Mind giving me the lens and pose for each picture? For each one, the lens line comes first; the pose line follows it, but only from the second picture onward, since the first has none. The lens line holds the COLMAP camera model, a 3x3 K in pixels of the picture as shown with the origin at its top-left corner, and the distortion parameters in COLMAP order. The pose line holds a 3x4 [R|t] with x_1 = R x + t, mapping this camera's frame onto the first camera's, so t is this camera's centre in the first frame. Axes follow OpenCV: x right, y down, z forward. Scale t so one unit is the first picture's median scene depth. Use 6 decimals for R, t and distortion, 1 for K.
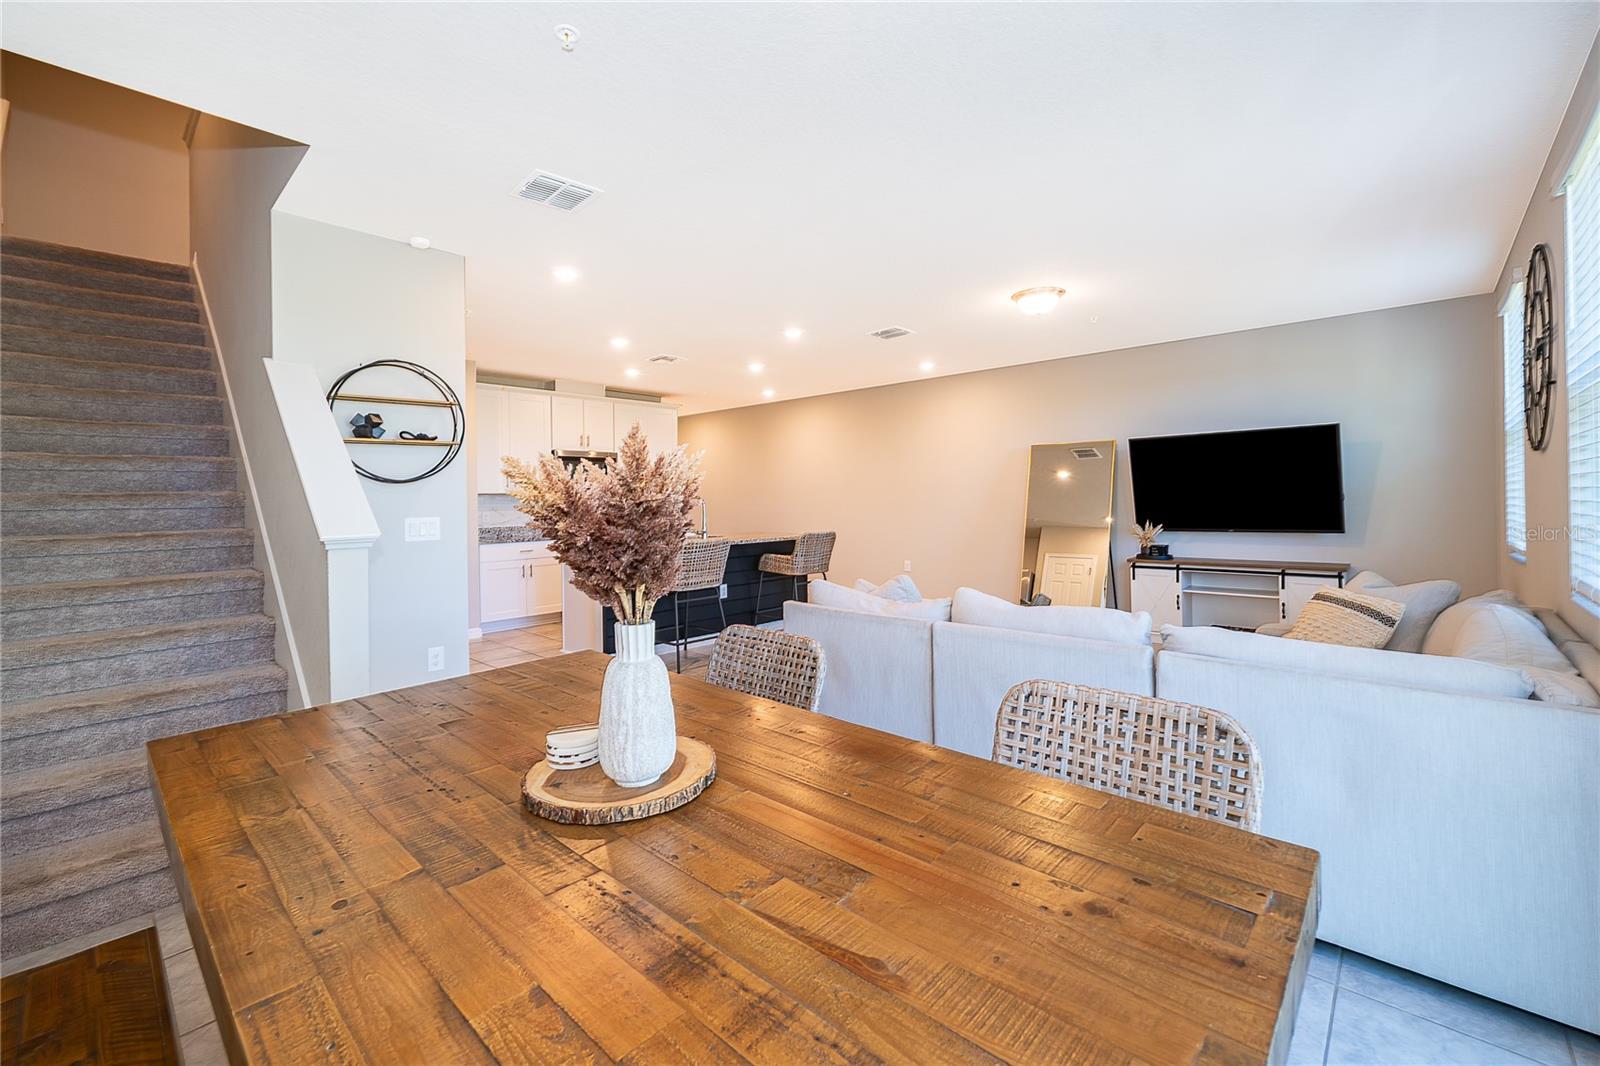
lens RADIAL K [[671.2, 0, 790.4], [0, 671.2, 493.2], [0, 0, 1]] dist [-0.000274, -0.000193]
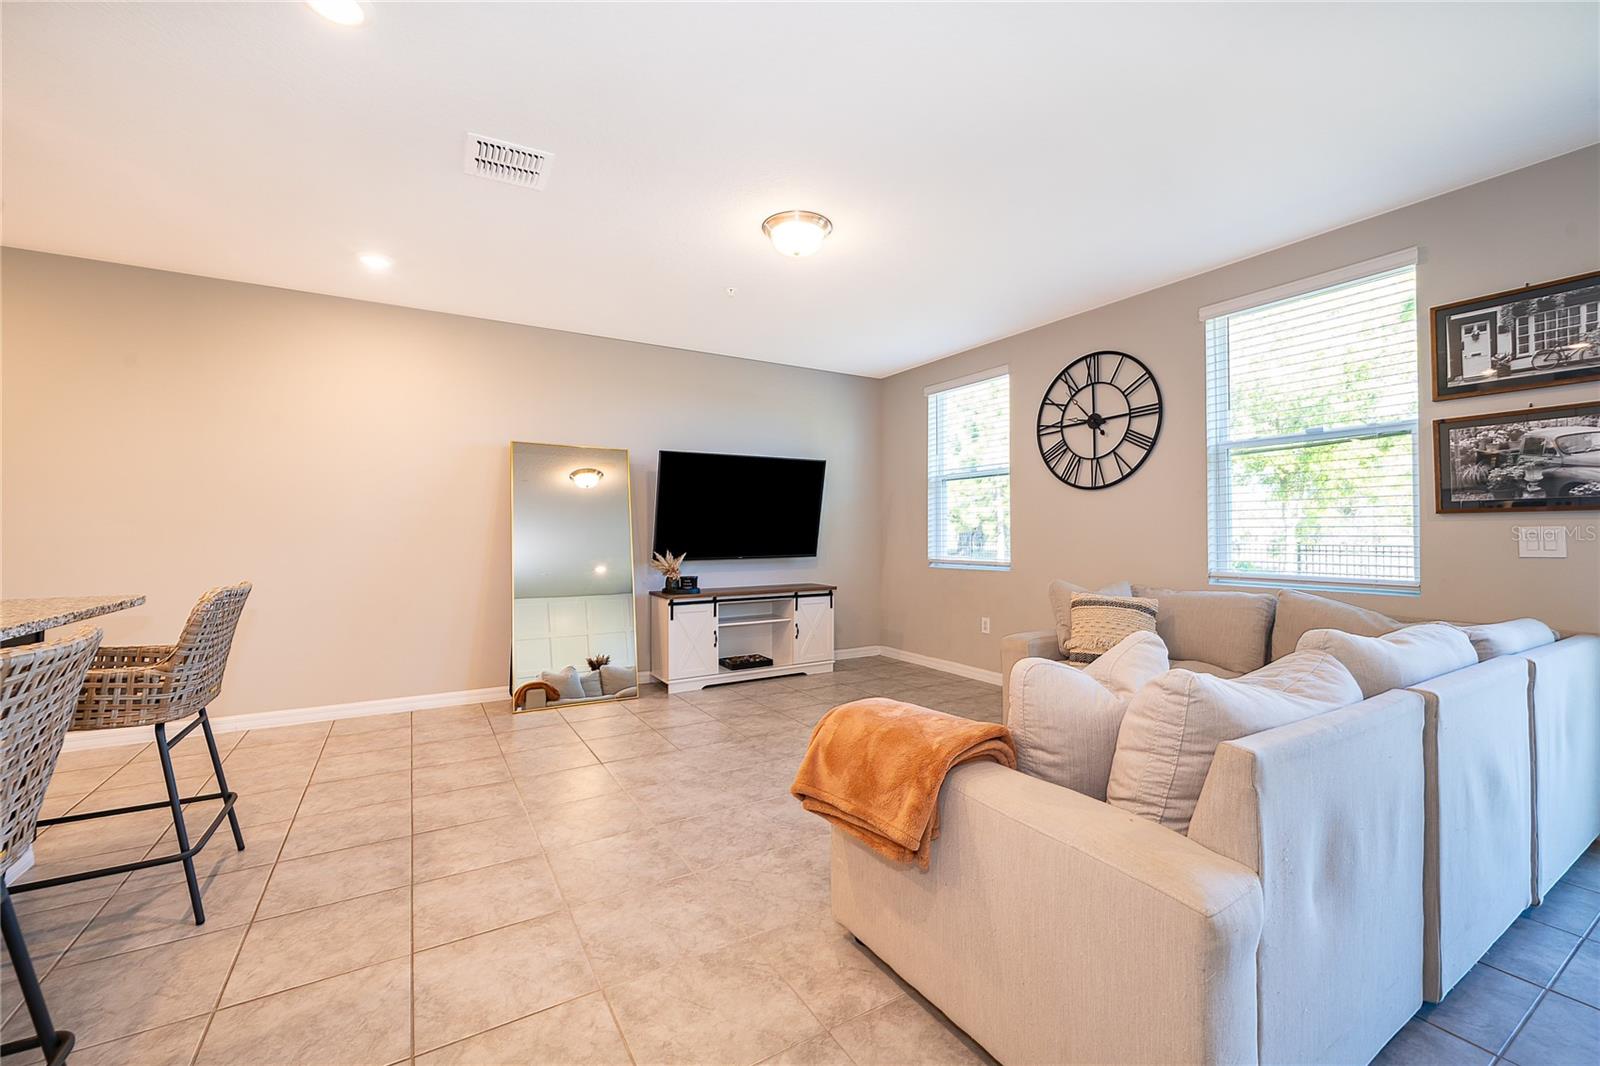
lens RADIAL K [[645.2, 0, 799.2], [0, 645.2, 523.7], [0, 0, 1]] dist [-0.000706, 0.000071]
pose [[0.274410, 0.031459, 0.961098, -0.239983], [-0.013452, 0.999493, -0.028875, 0.033277], [-0.961519, -0.005005, 0.274694, 0.686309]]
